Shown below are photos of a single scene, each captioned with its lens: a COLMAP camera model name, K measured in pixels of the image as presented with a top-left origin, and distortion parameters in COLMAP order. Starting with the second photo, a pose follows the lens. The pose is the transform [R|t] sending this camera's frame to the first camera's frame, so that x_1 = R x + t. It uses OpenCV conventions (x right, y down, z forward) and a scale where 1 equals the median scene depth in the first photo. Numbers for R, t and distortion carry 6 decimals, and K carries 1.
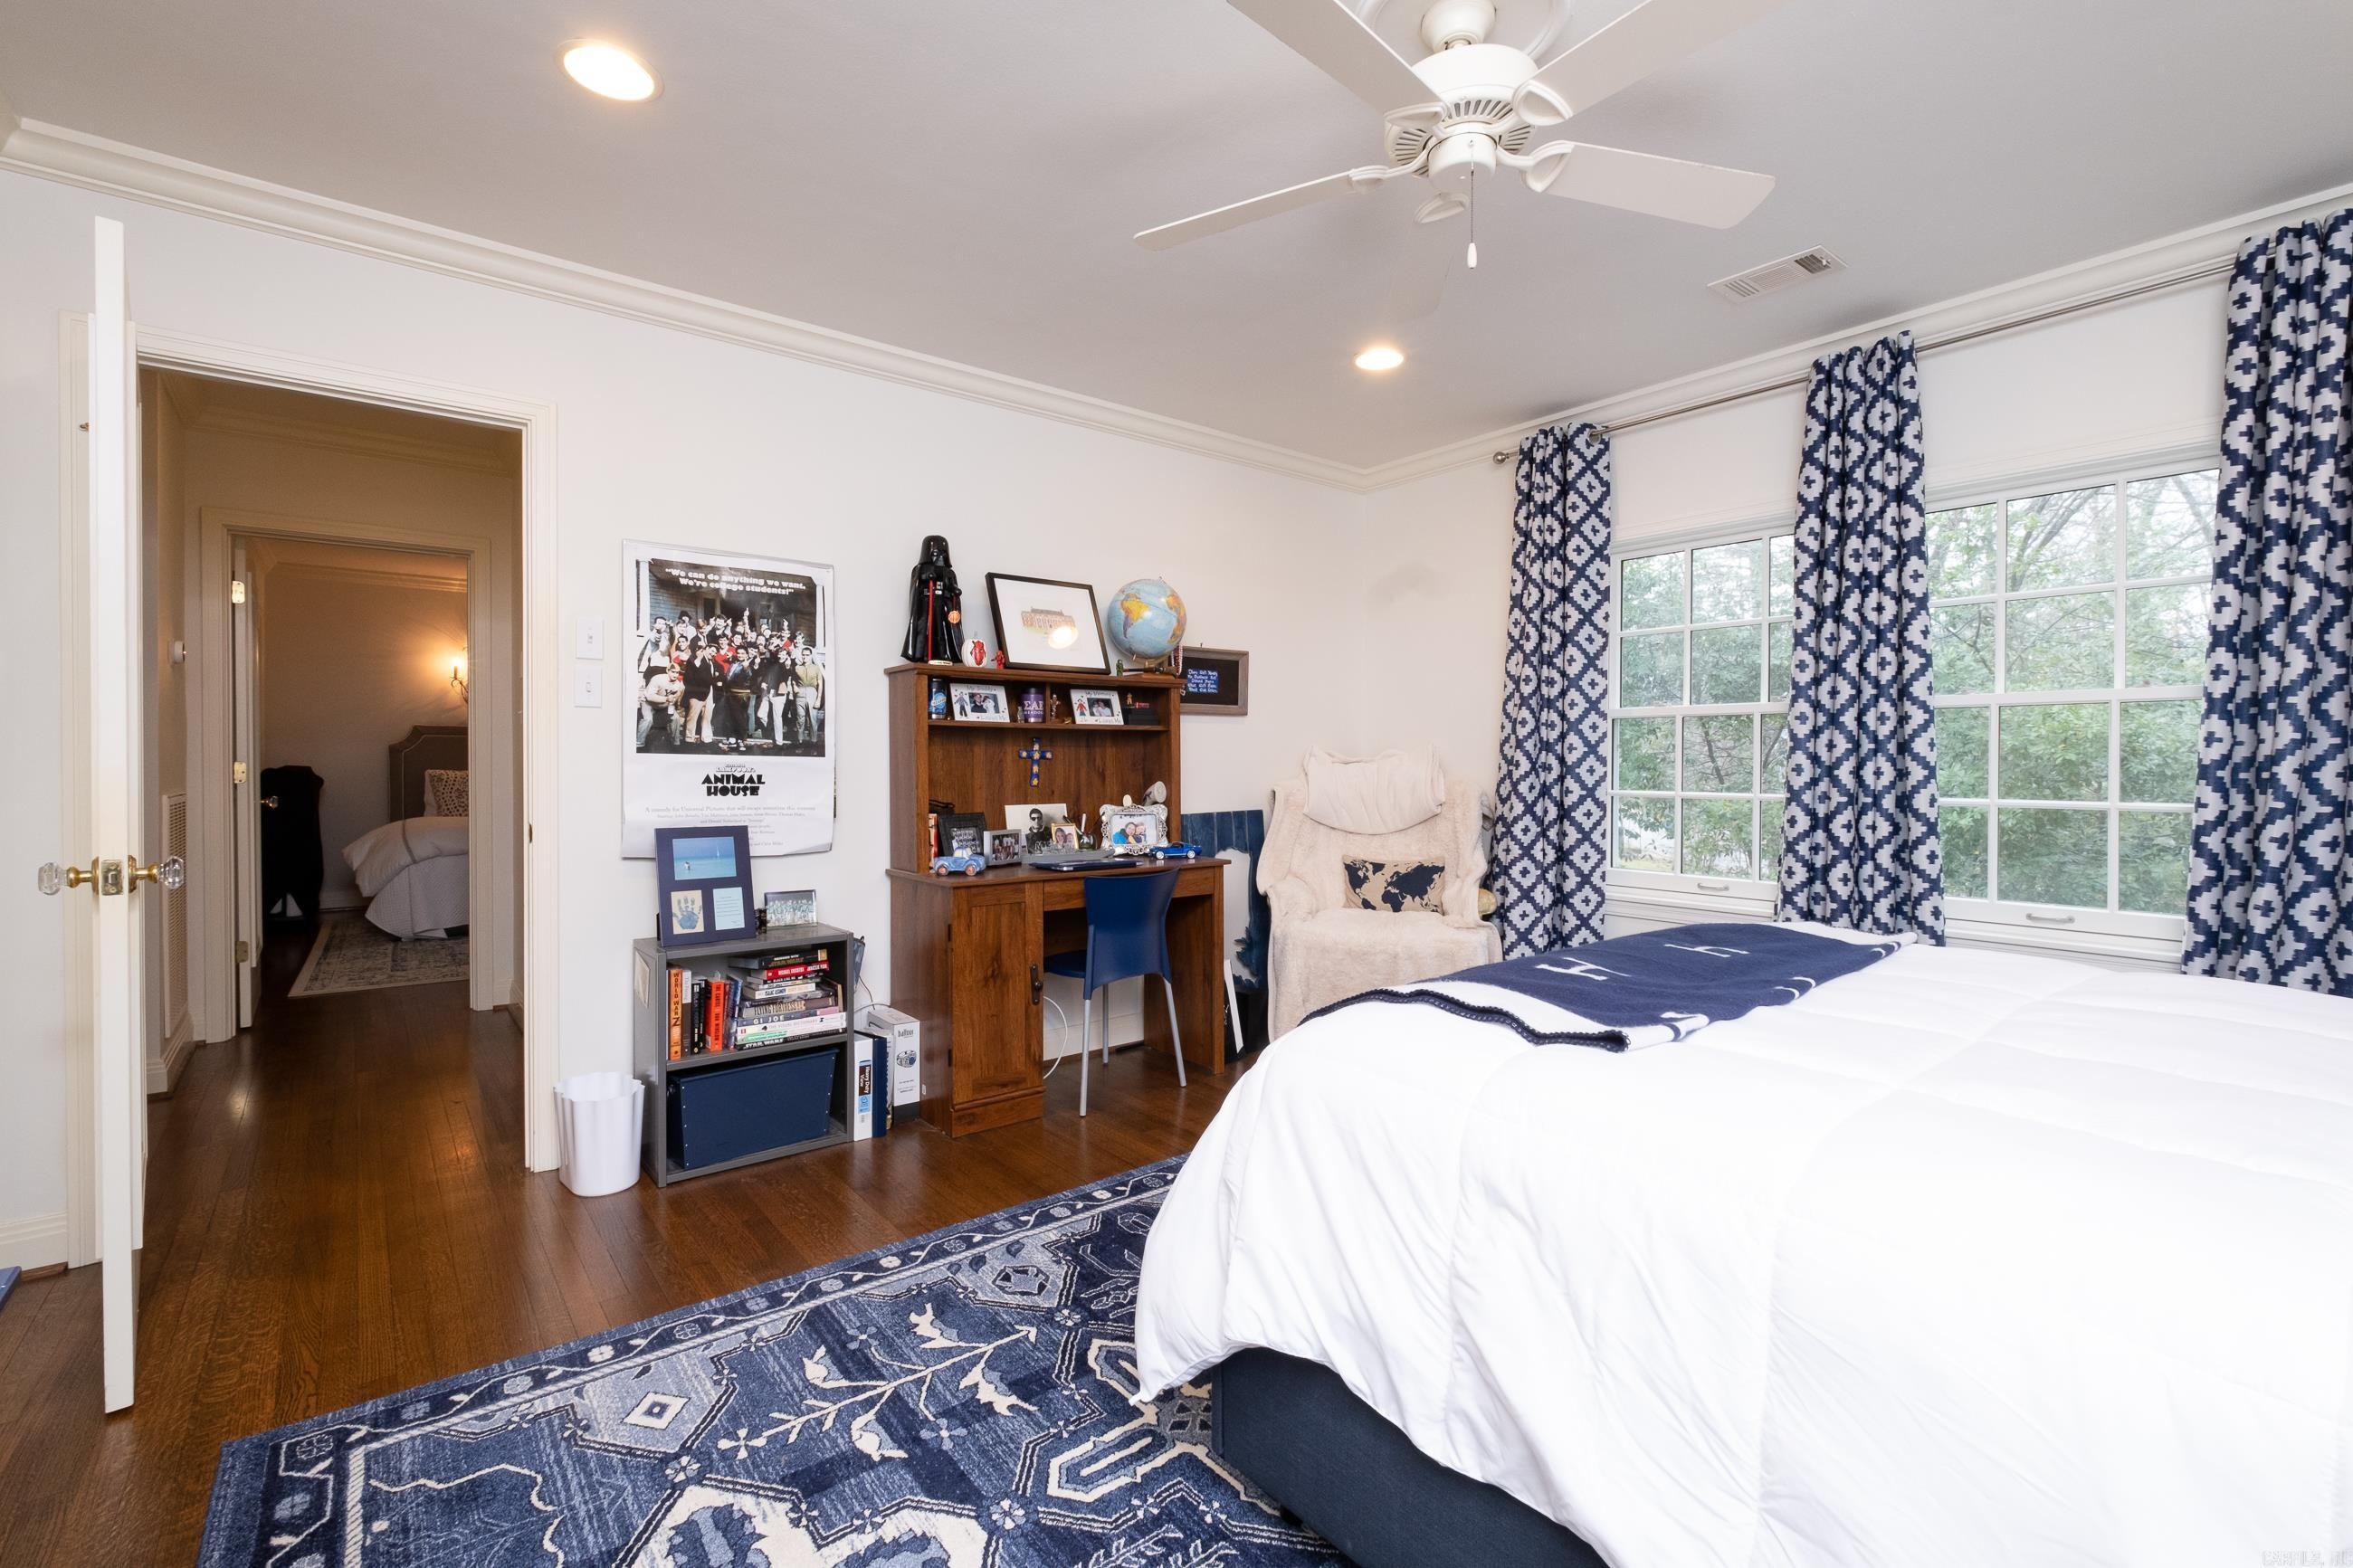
lens RADIAL K [[1063.3, 0, 1176.5], [0, 1063.3, 784.0], [0, 0, 1]] dist [-0.002150, 0.001102]
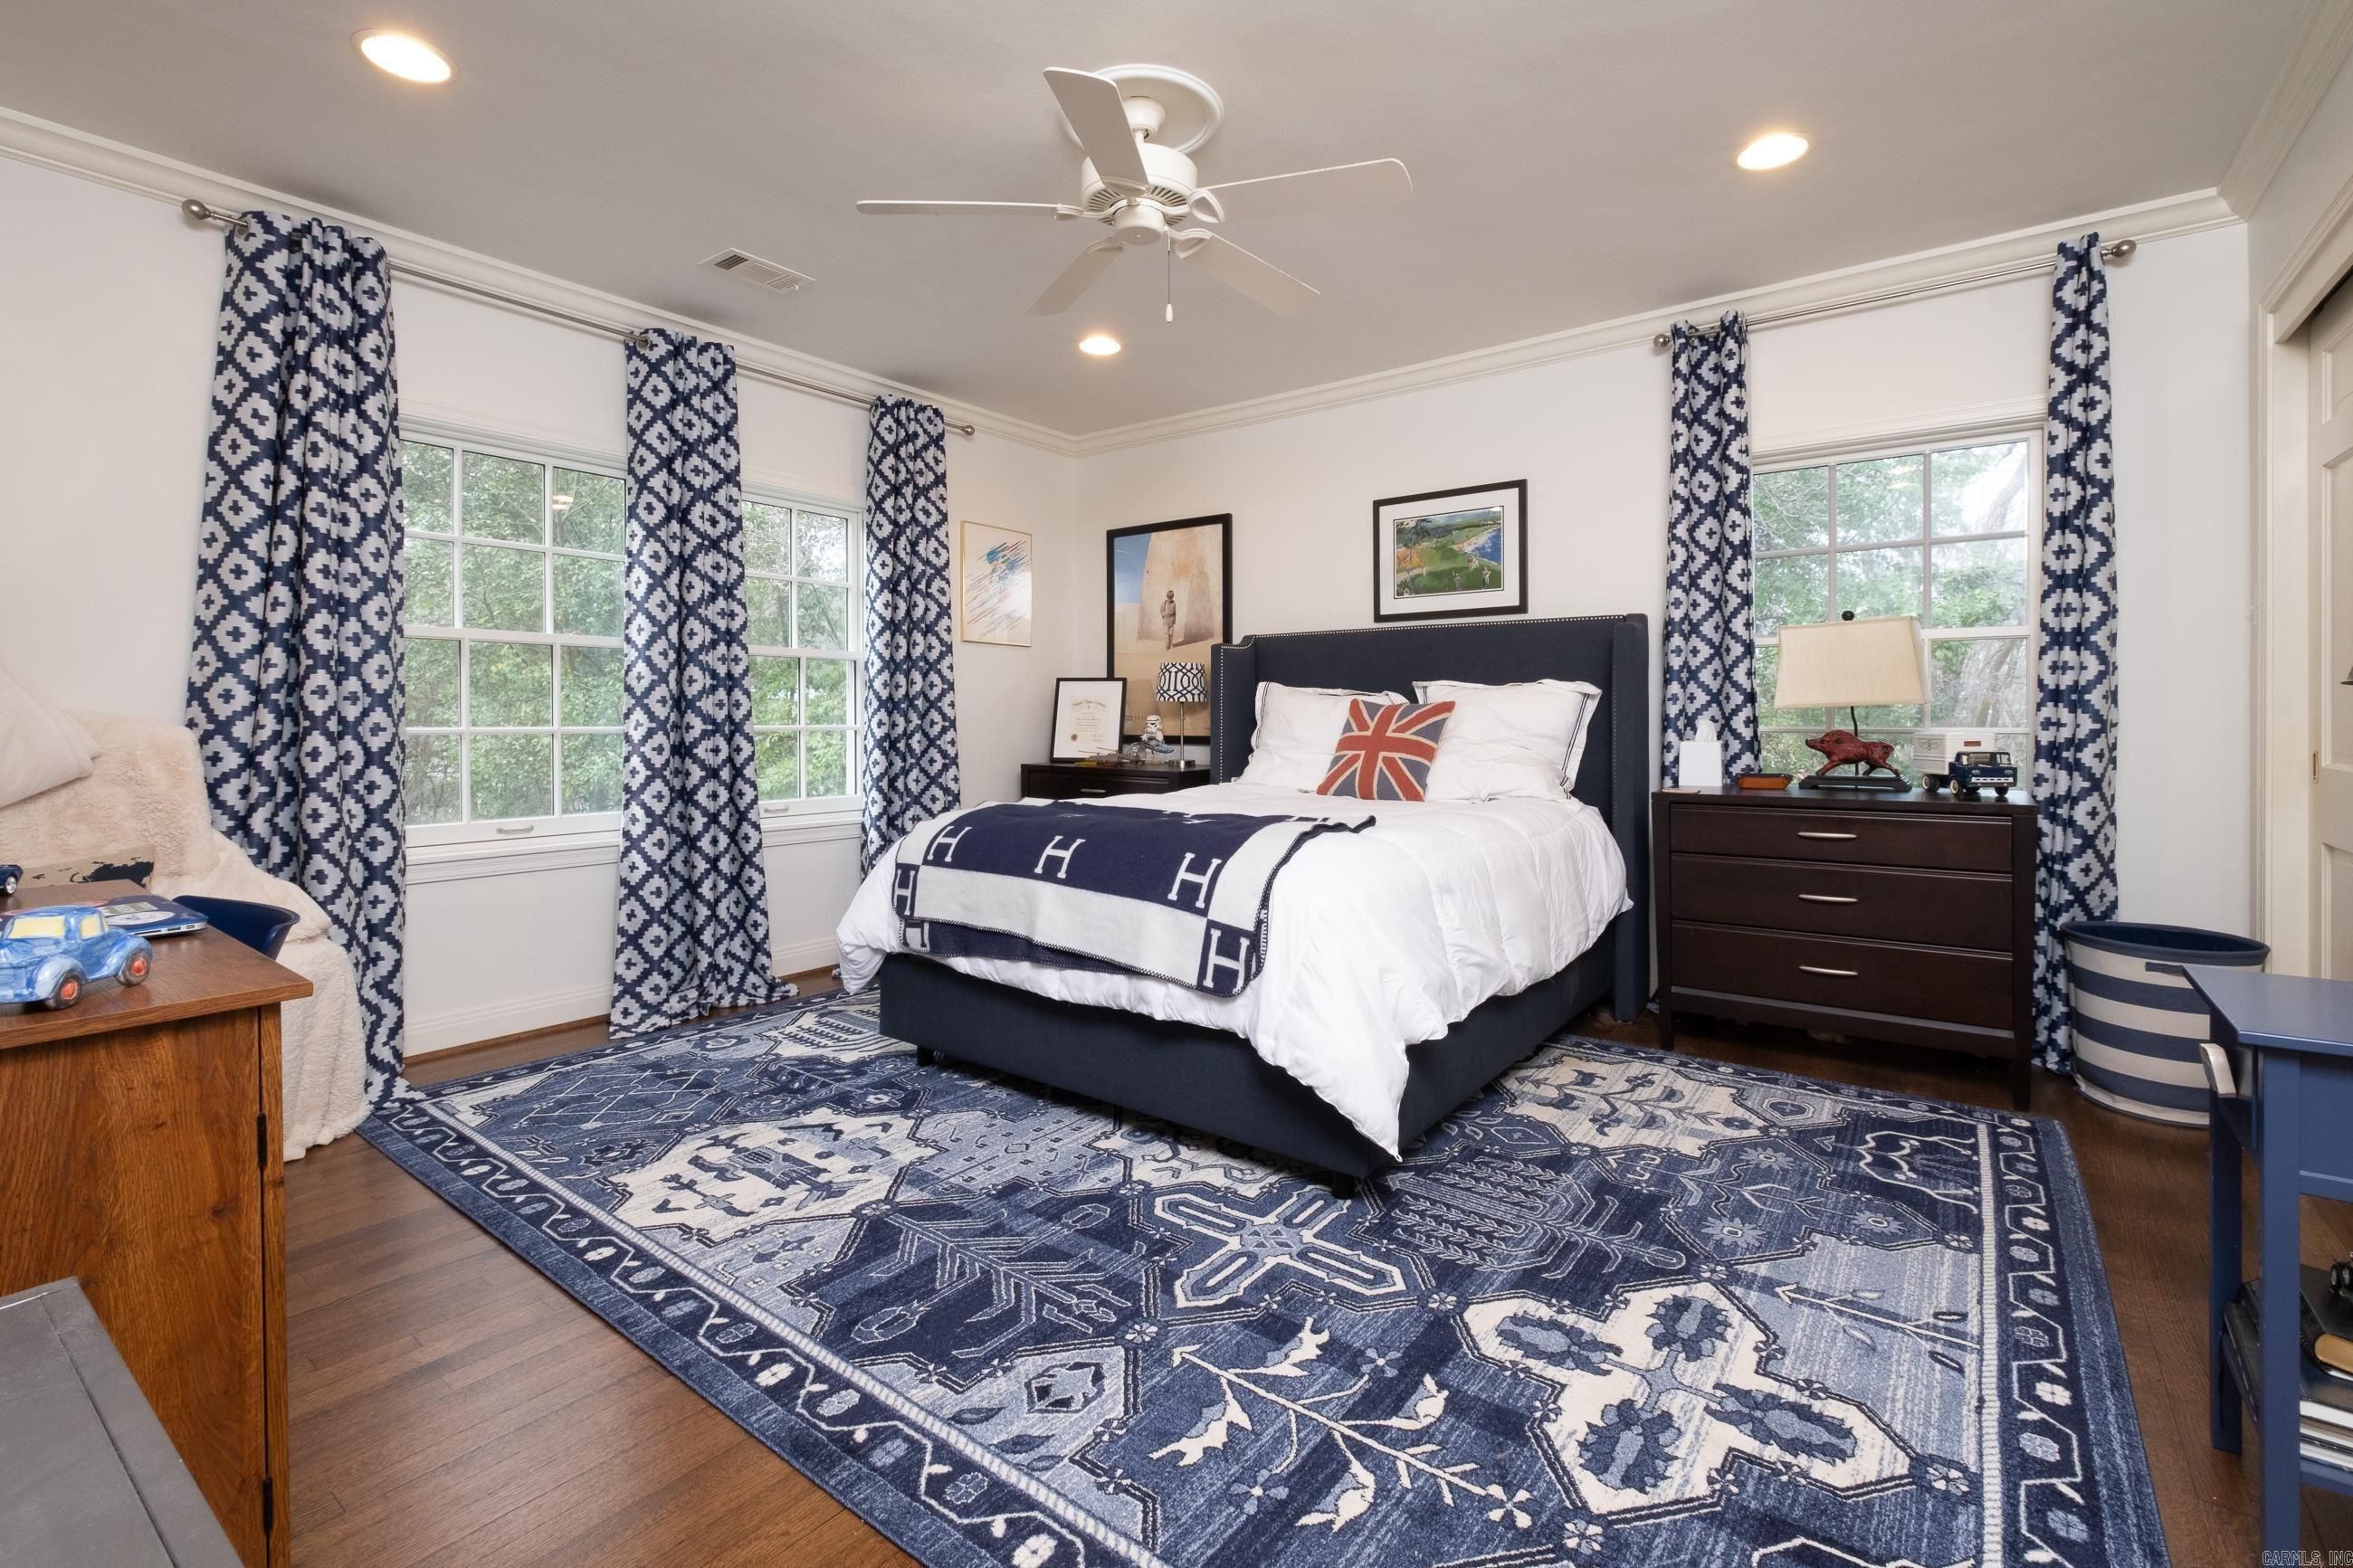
lens RADIAL K [[1035.6, 0, 1173.9], [0, 1035.6, 709.3], [0, 0, 1]] dist [0.042087, 0.000187]
pose [[-0.253116, 0.000755, 0.967436, -0.988594], [0.004782, 0.999988, 0.000470, -0.003293], [-0.967424, 0.004746, -0.253116, 1.258082]]
